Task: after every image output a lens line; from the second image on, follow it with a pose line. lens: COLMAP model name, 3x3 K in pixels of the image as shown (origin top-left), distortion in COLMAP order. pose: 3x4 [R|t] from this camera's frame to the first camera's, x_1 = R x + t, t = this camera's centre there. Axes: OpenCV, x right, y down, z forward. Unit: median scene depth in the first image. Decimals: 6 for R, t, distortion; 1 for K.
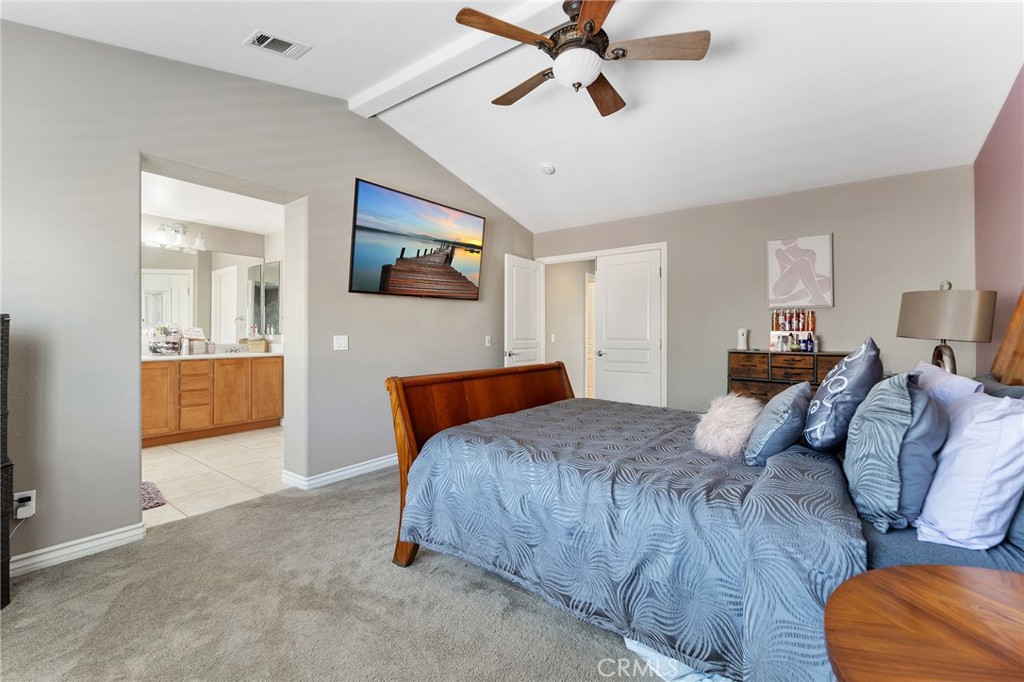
lens RADIAL K [[423.8, 0, 522.5], [0, 423.8, 331.8], [0, 0, 1]] dist [-0.010033, -0.000153]
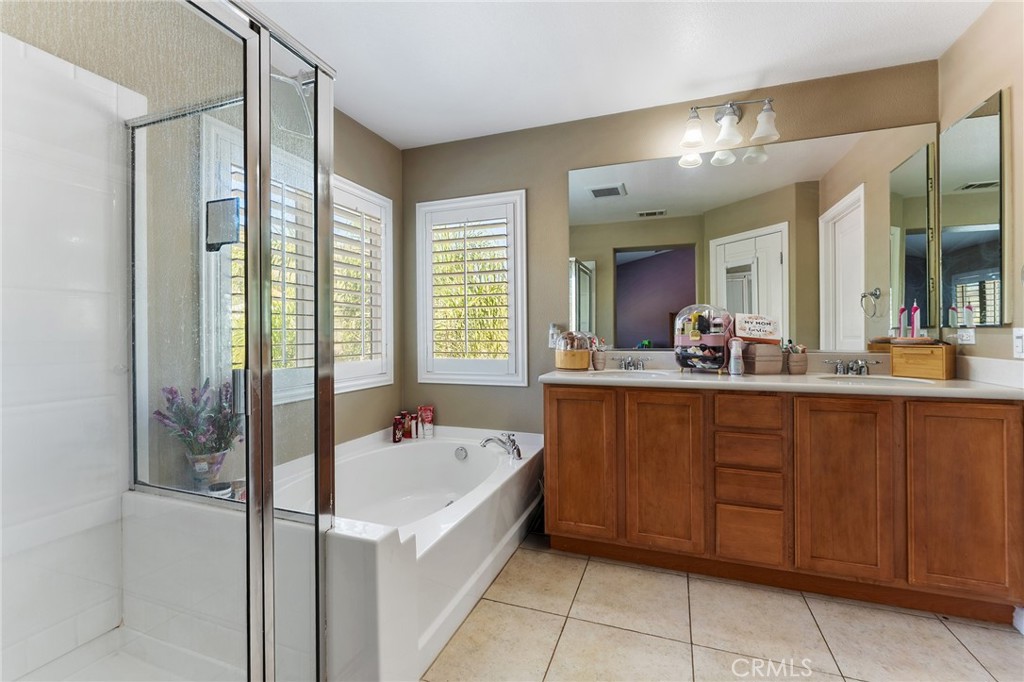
lens RADIAL K [[423.8, 0, 522.5], [0, 423.8, 331.8], [0, 0, 1]] dist [-0.010033, -0.000153]
pose [[0.267601, -0.007809, -0.963498, -0.416225], [0.011795, 0.999919, -0.004828, 0.008010], [0.963458, -0.010073, 0.267671, 0.641558]]
